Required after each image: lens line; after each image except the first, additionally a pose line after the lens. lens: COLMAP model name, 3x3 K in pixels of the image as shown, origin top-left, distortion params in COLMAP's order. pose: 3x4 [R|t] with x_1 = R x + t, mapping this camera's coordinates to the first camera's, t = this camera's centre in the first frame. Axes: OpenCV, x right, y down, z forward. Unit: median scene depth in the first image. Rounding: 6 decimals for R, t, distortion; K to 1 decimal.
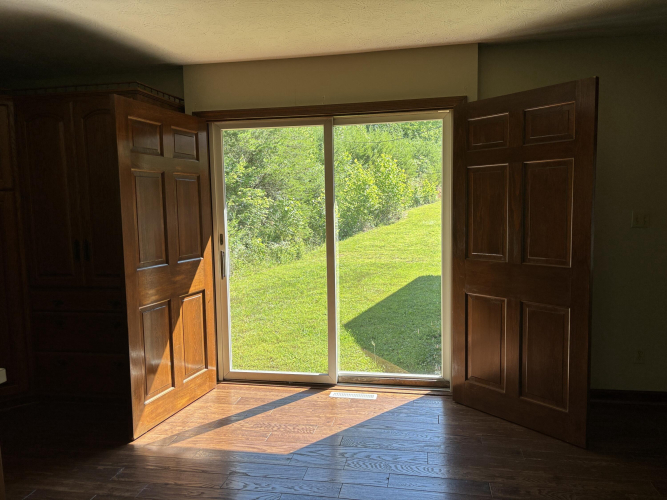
lens RADIAL K [[504.8, 0, 334.6], [0, 504.8, 251.8], [0, 0, 1]] dist [0.032350, -0.012301]
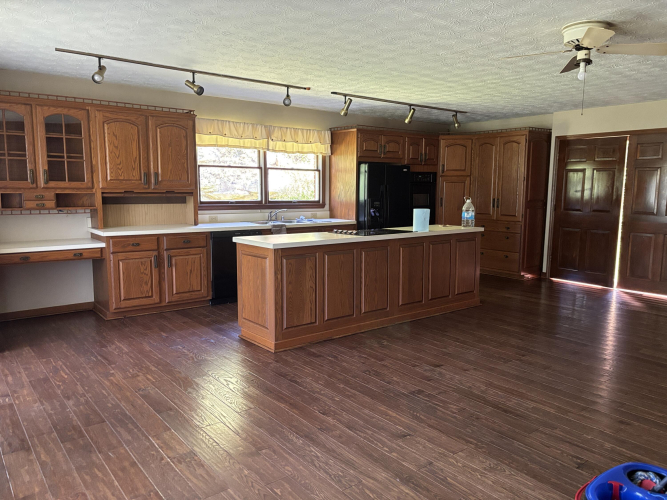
lens RADIAL K [[504.8, 0, 340.7], [0, 504.8, 253.7], [0, 0, 1]] dist [0.032350, -0.012301]
pose [[0.764120, 0.112349, -0.635215, 0.388259], [-0.081469, 0.993639, 0.077742, 0.091940], [0.639909, -0.007654, 0.768412, -1.056288]]
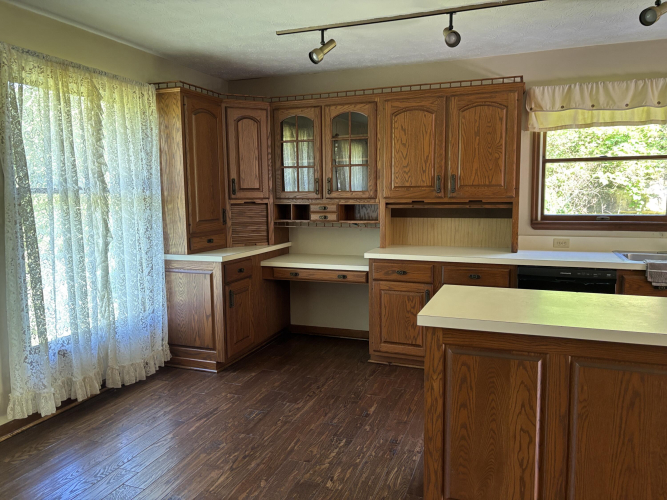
lens RADIAL K [[504.8, 0, 331.2], [0, 504.8, 247.3], [0, 0, 1]] dist [0.032350, -0.012301]
pose [[-0.161288, 0.132299, -0.978000, 0.105441], [-0.073481, 0.986614, 0.145582, 0.030487], [0.984168, 0.095345, -0.149408, -0.350225]]
